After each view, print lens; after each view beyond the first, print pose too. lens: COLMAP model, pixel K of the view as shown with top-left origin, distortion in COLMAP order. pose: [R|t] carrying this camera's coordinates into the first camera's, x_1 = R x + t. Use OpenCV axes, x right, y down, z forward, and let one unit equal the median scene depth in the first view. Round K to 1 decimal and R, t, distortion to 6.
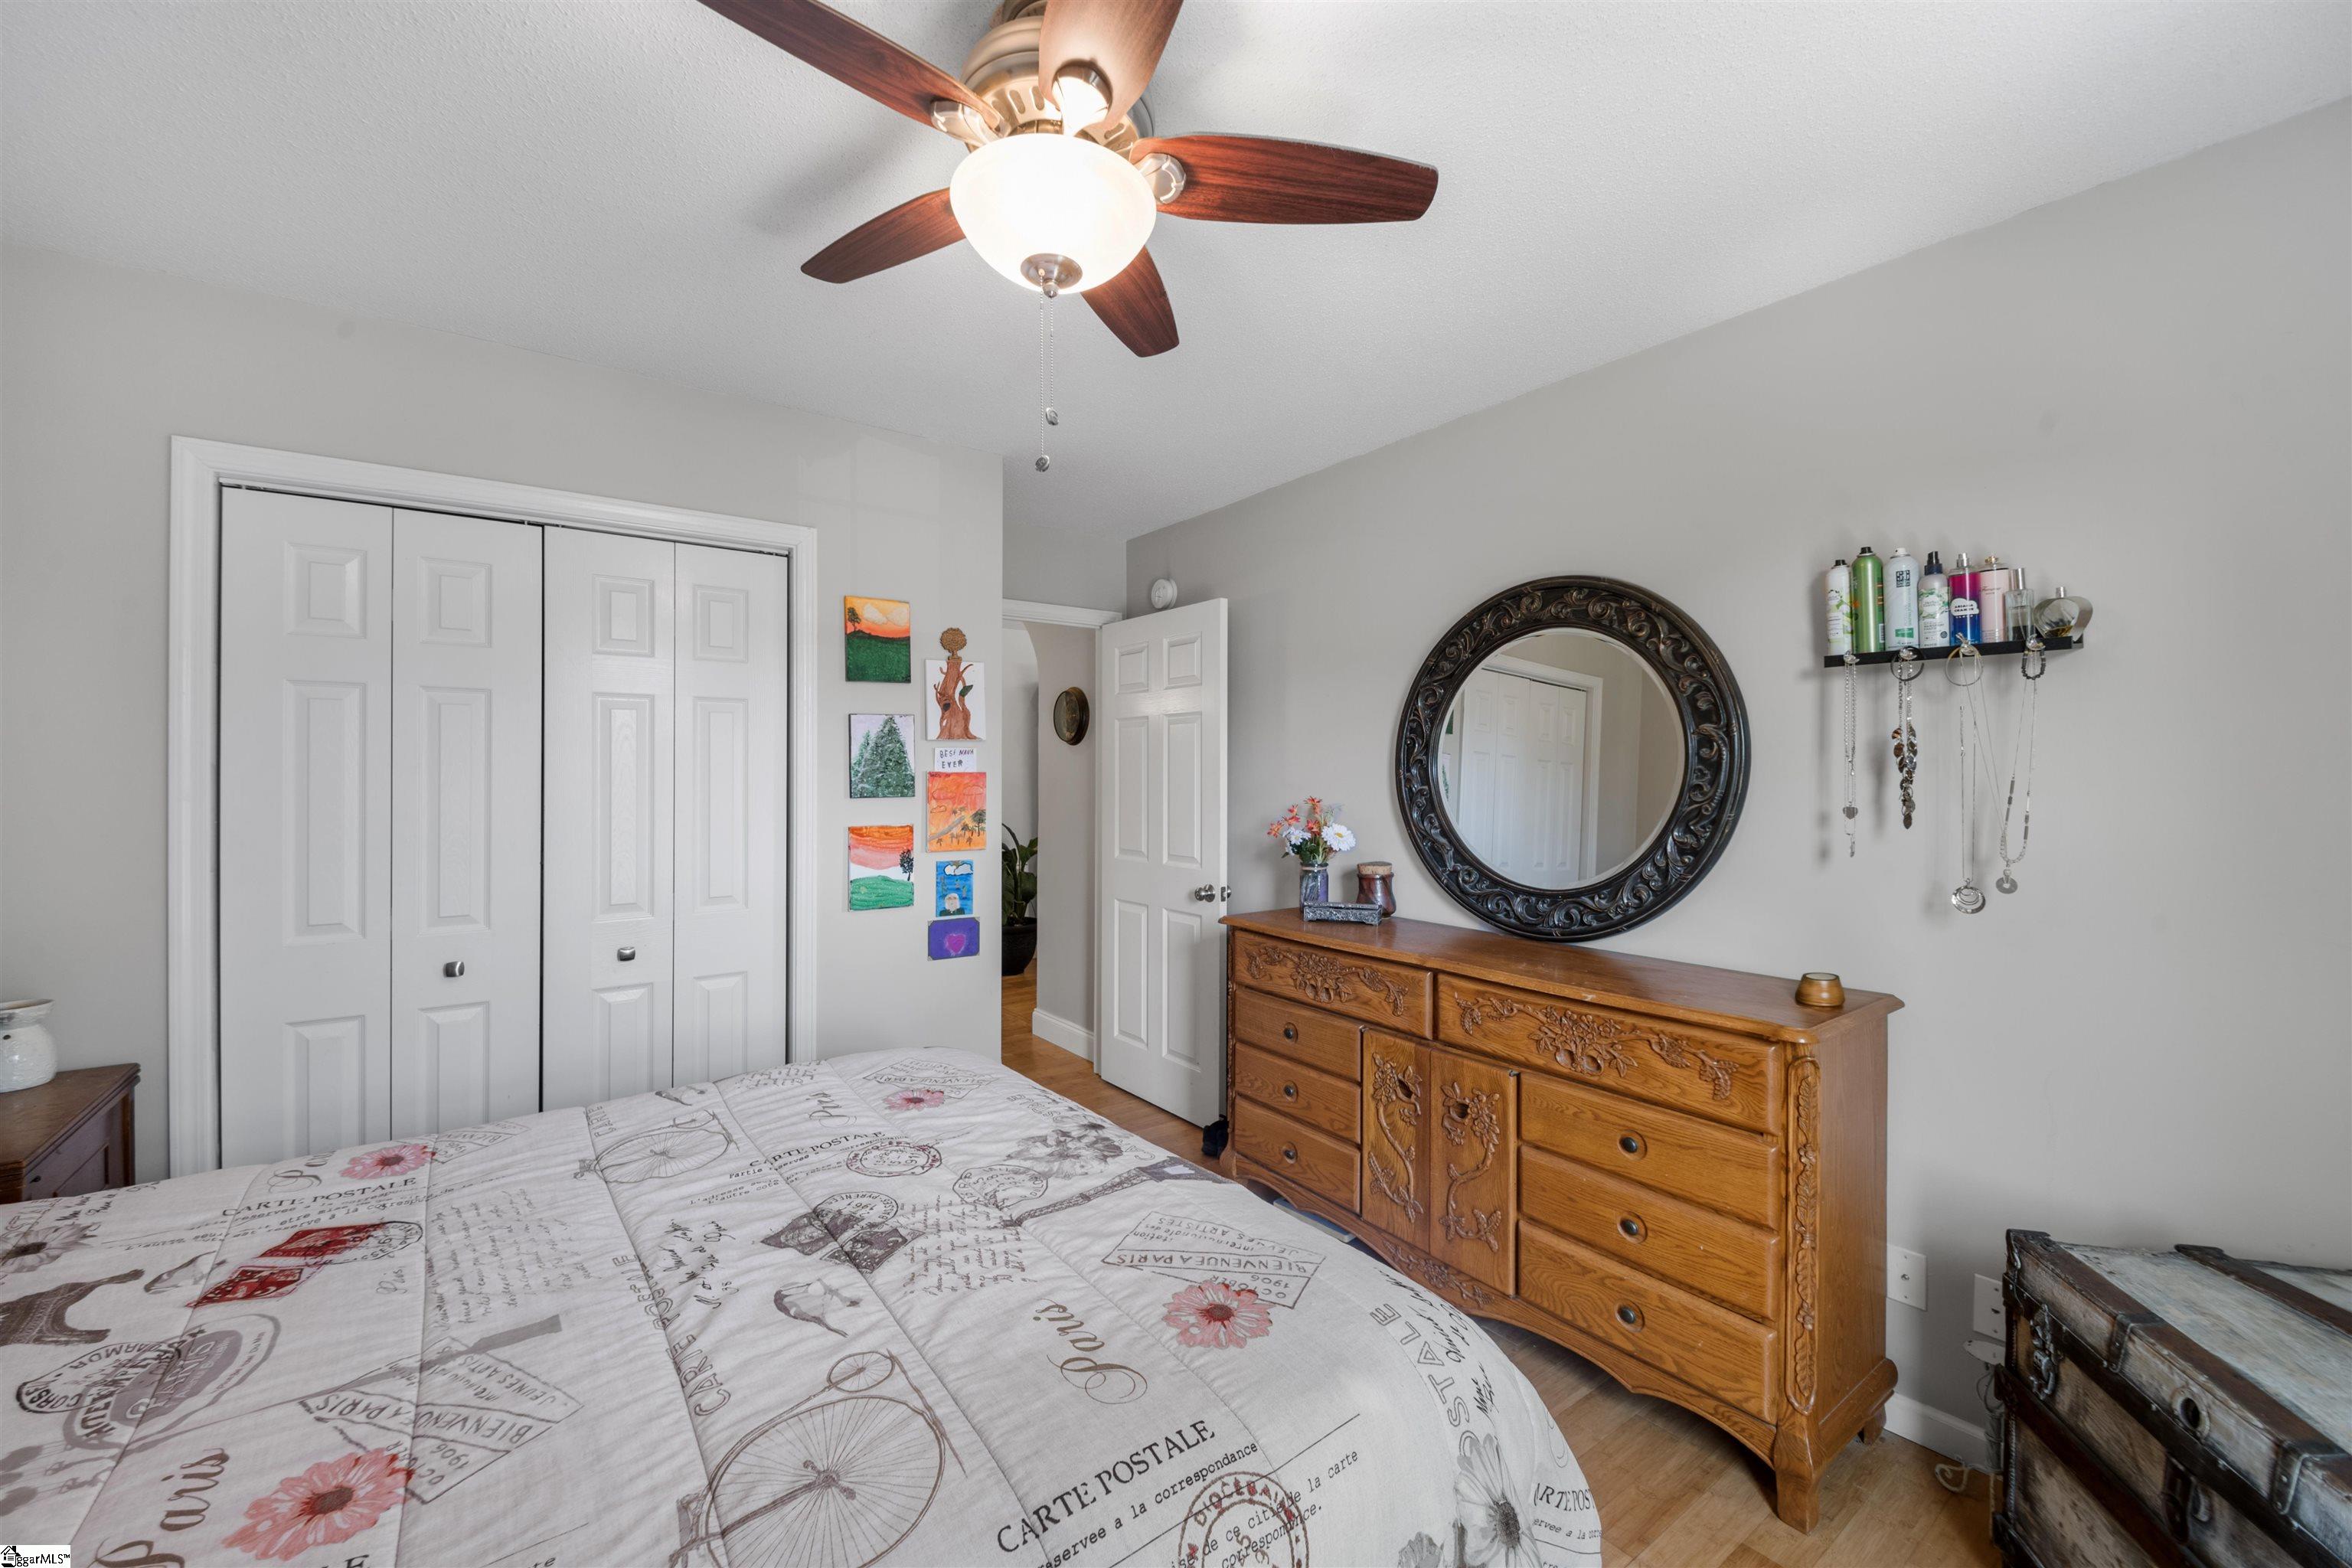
lens RADIAL K [[926.0, 0, 1114.9], [0, 926.0, 777.2], [0, 0, 1]] dist [0.001056, -0.004330]
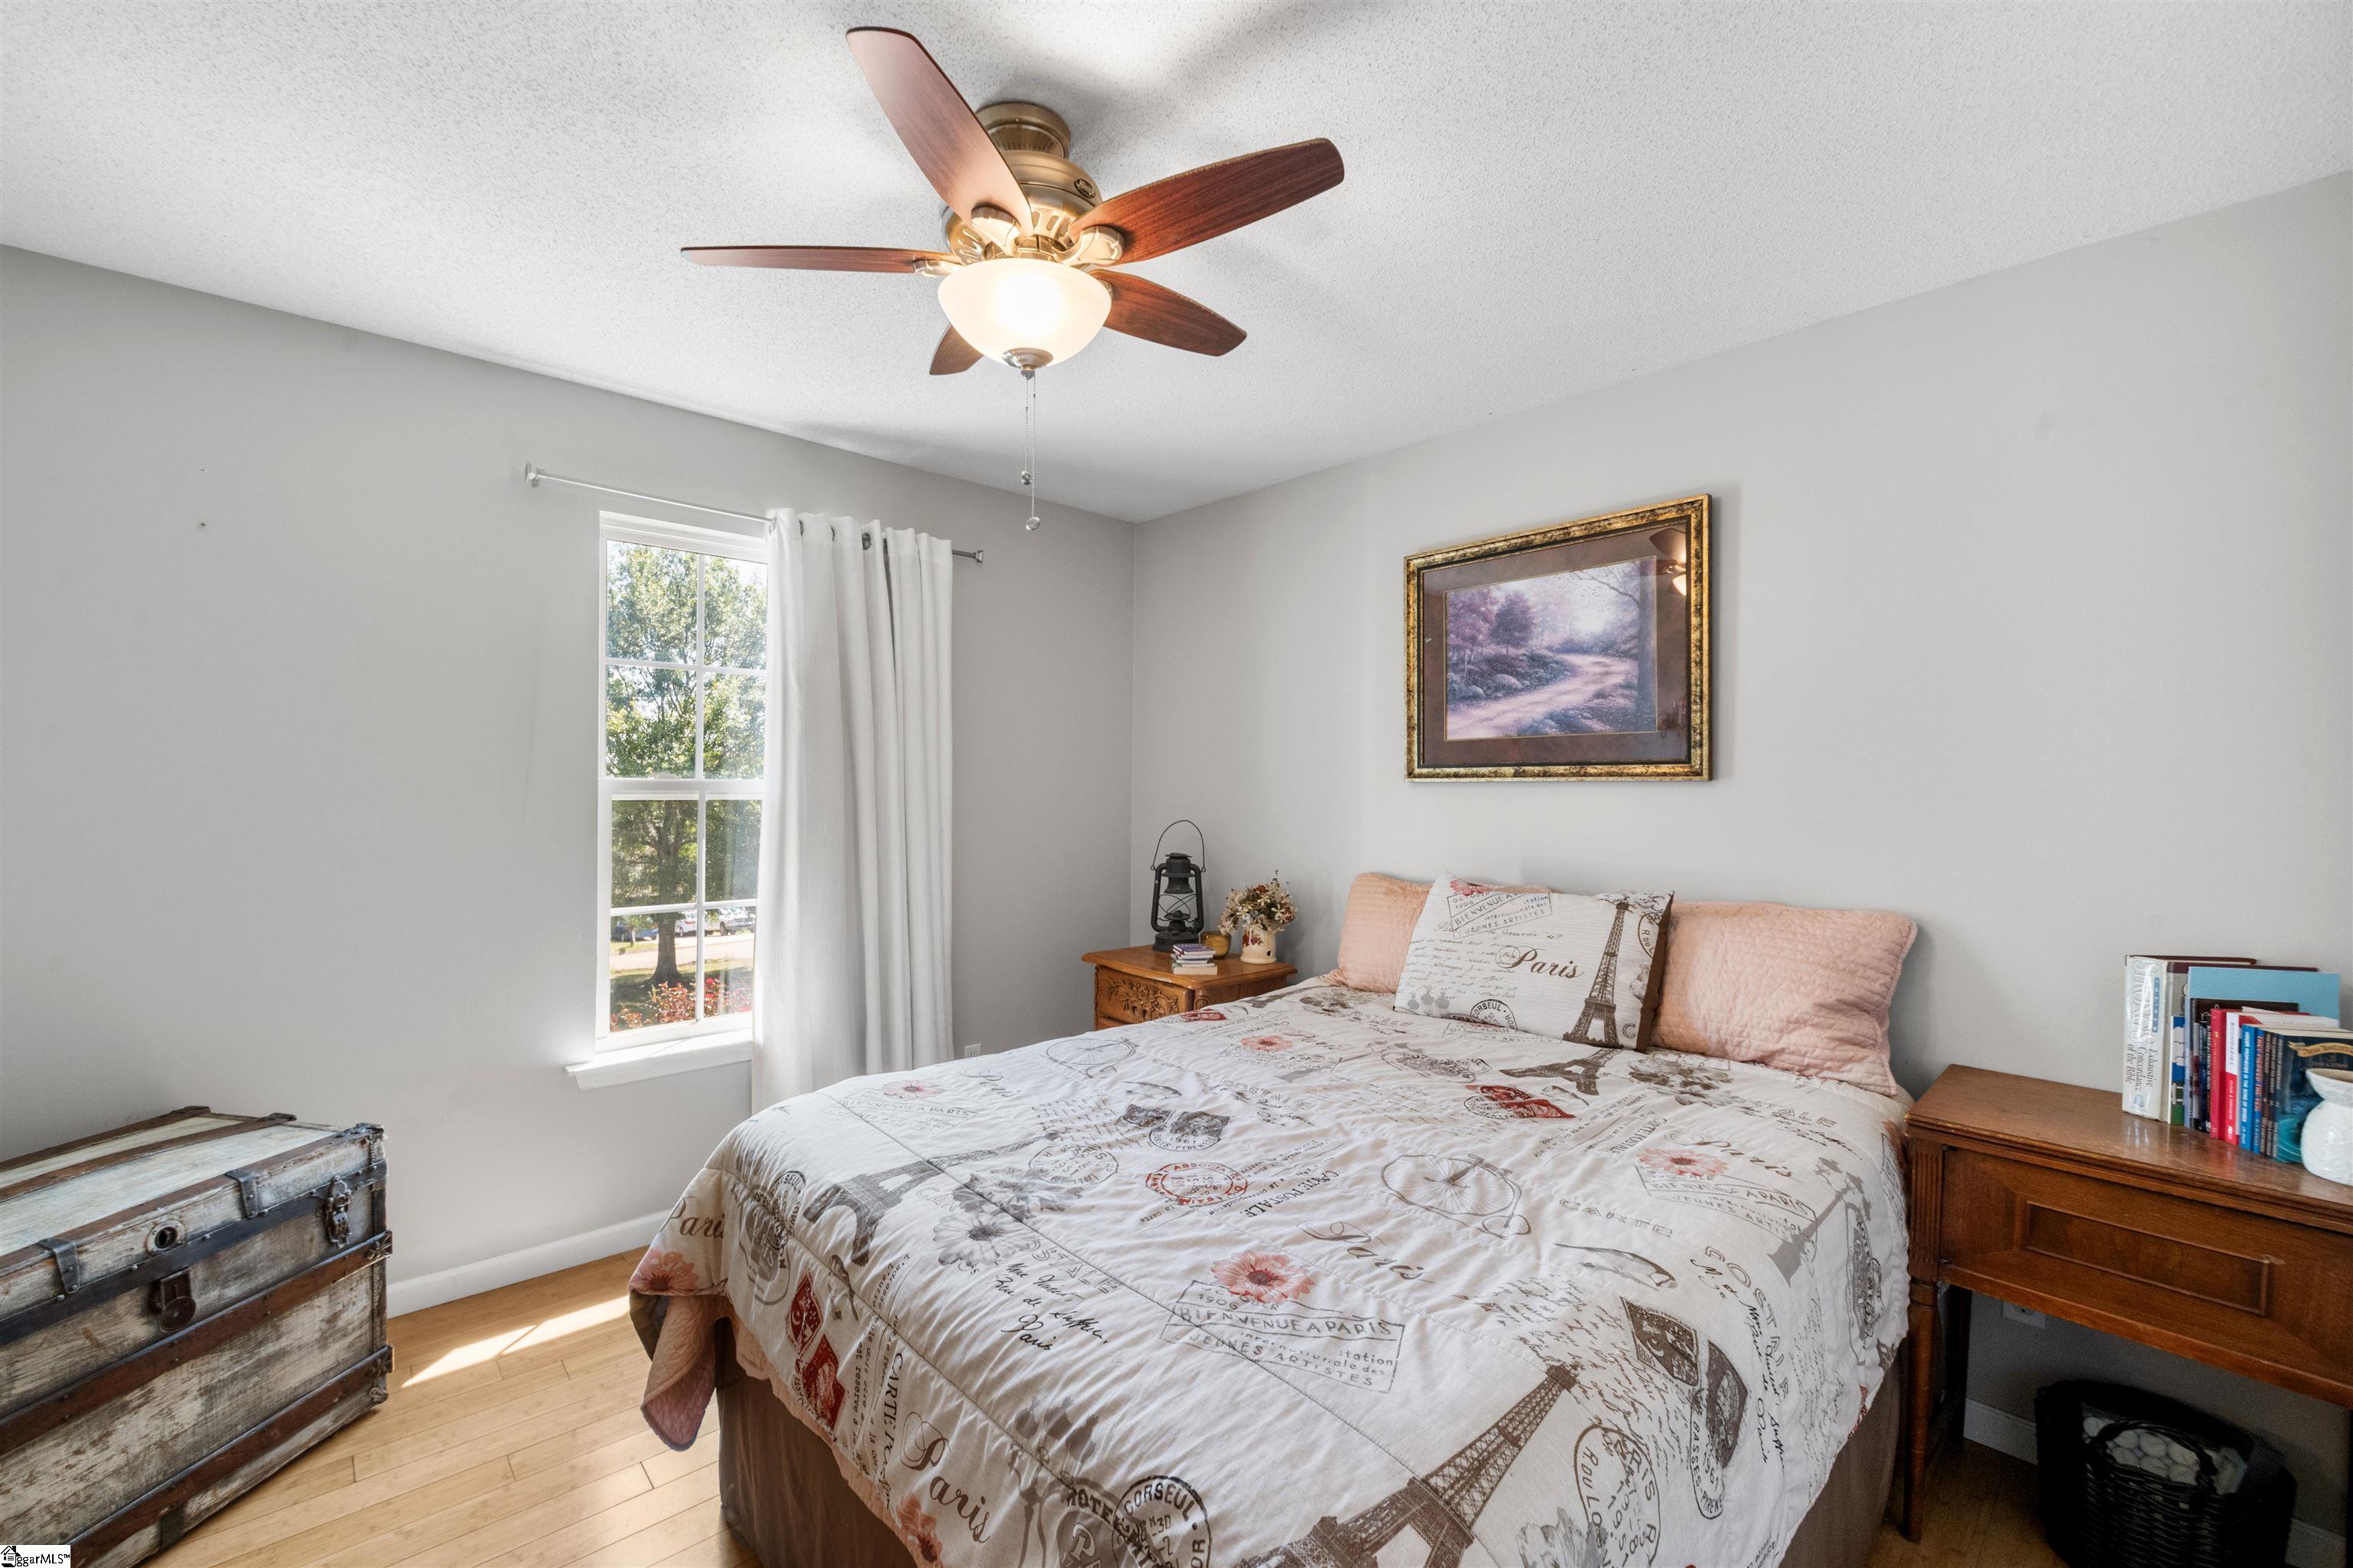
lens RADIAL K [[947.4, 0, 1123.0], [0, 947.4, 762.5], [0, 0, 1]] dist [-0.002052, -0.004745]
pose [[-0.992862, -0.012198, -0.118643, -0.036247], [-0.010452, 0.999828, -0.015323, -0.000791], [0.118810, -0.013973, -0.992819, 1.645966]]
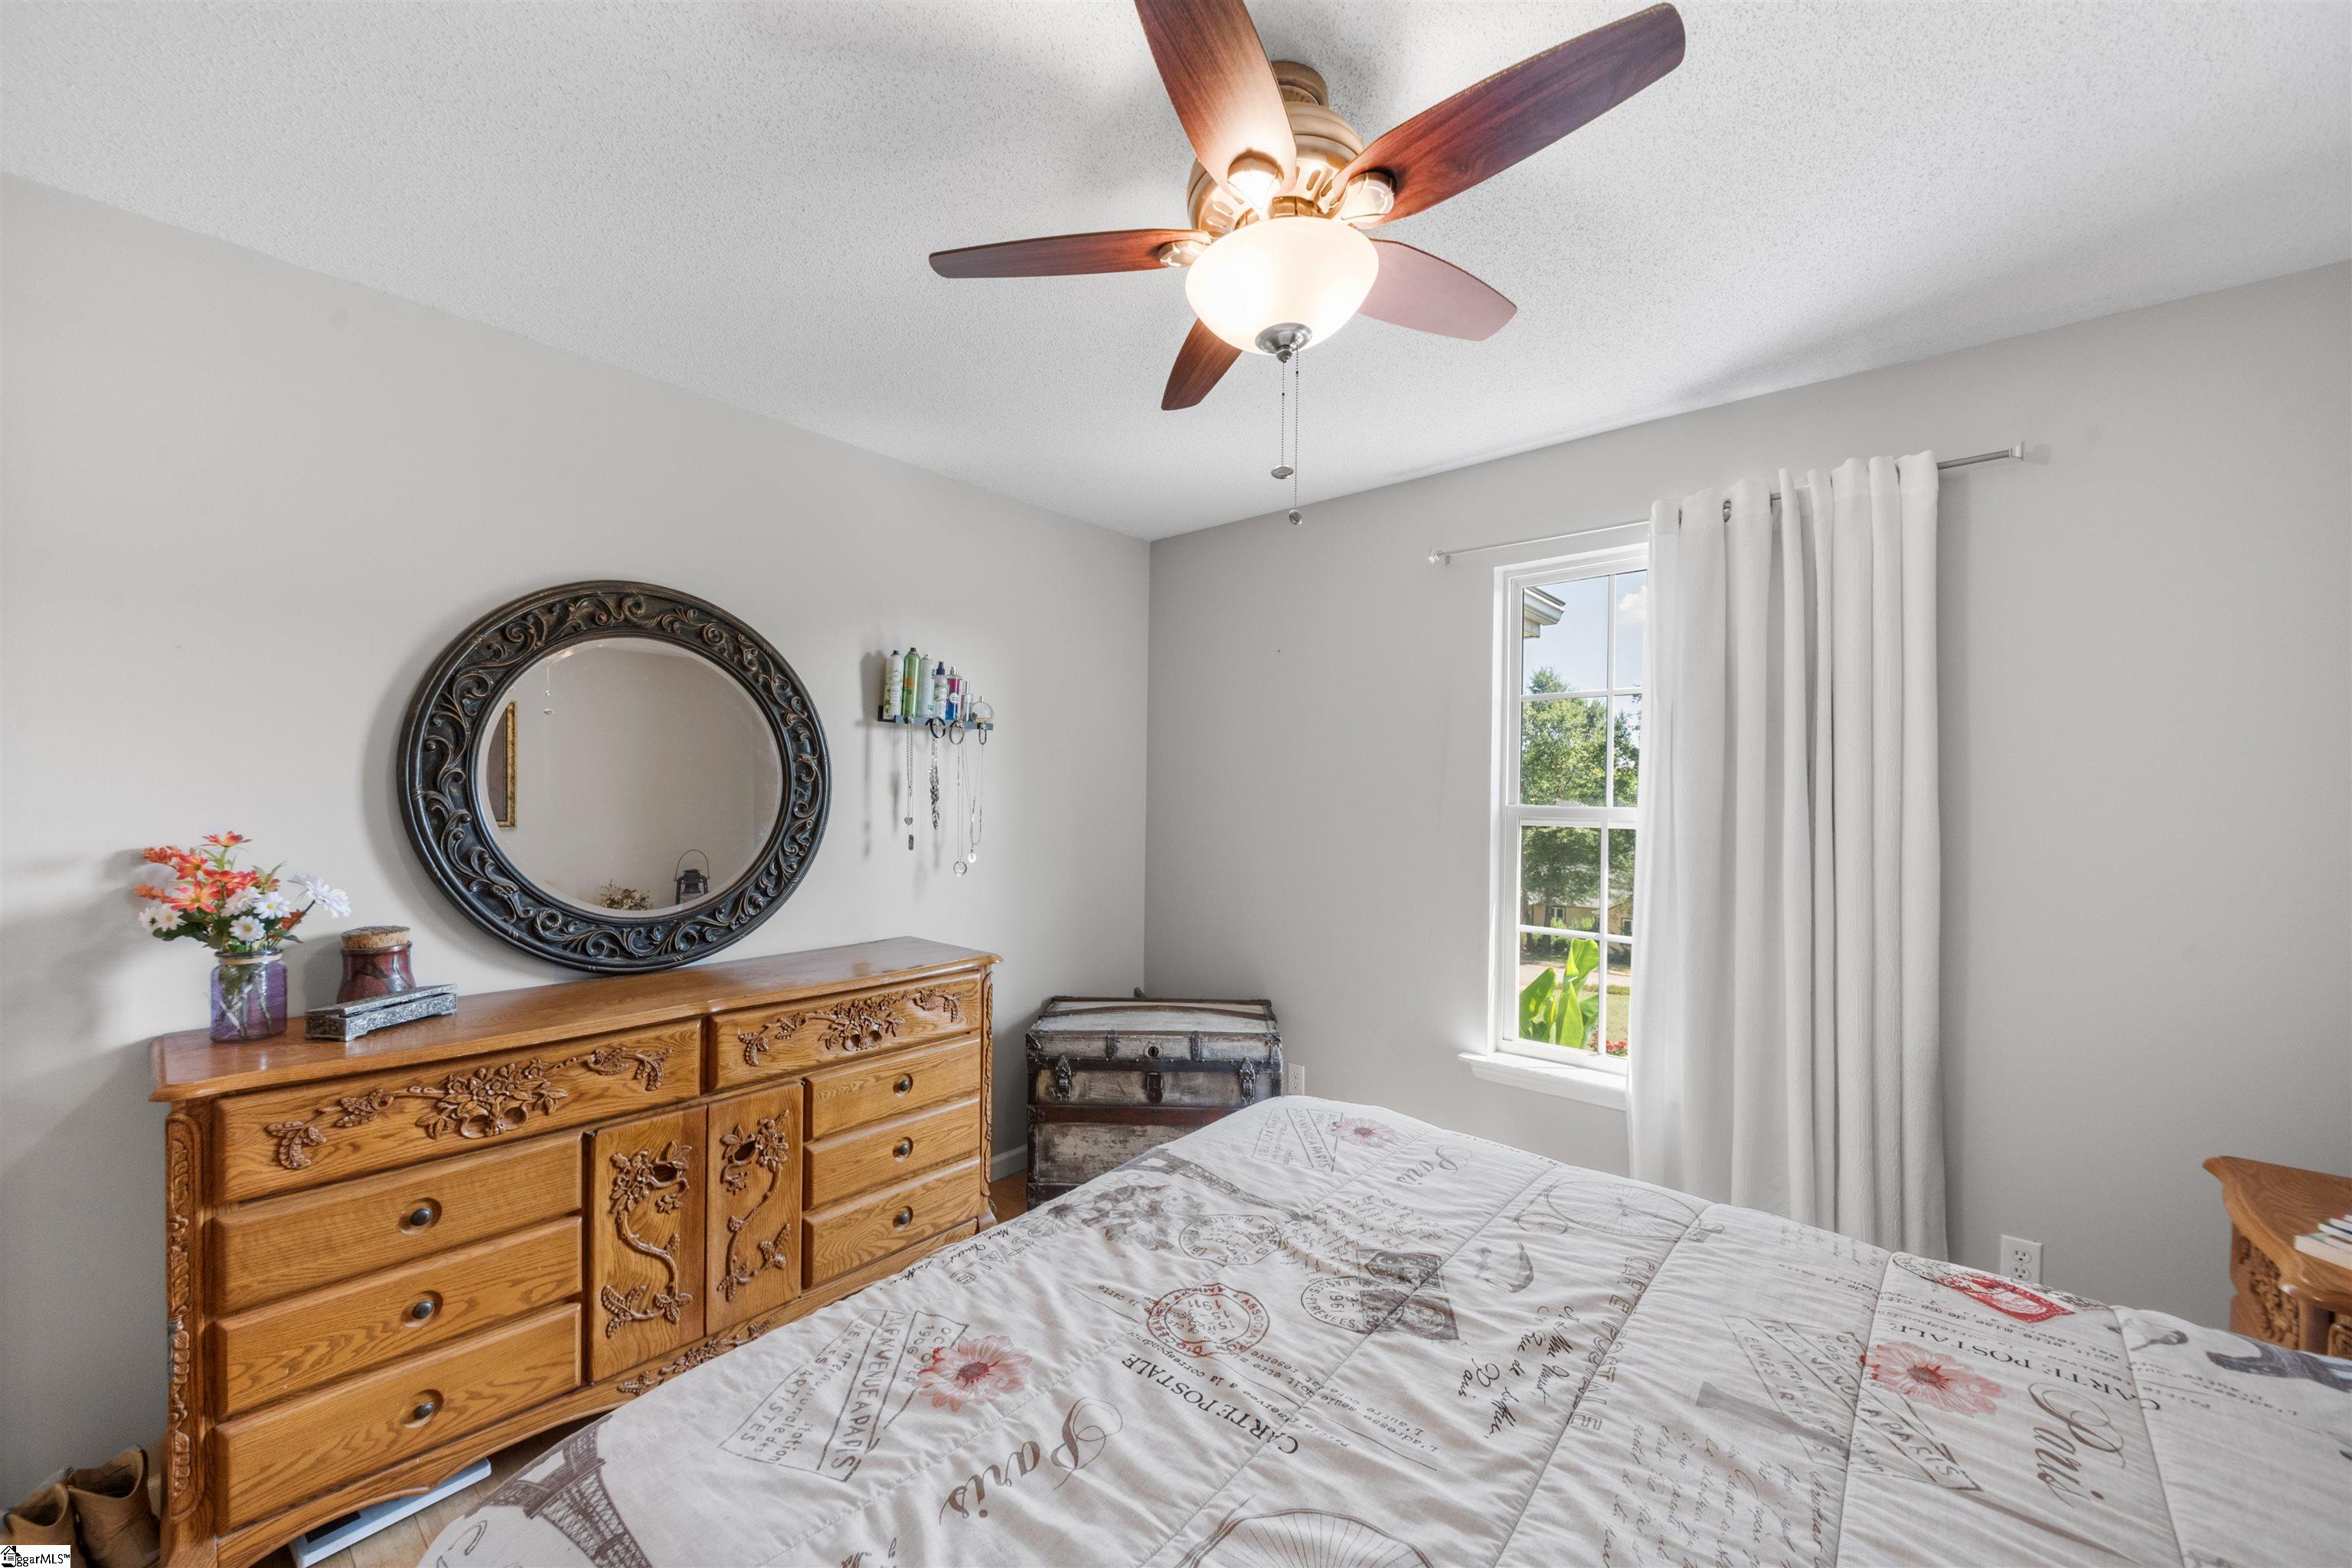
lens RADIAL K [[891.7, 0, 1176.0], [0, 891.7, 784.0], [0, 0, 1]] dist [0.012731, -0.010844]
pose [[-0.262816, 0.010261, 0.964791, -0.781683], [-0.004846, 0.999917, -0.011955, -0.007146], [-0.964834, -0.007817, -0.262744, 1.023760]]
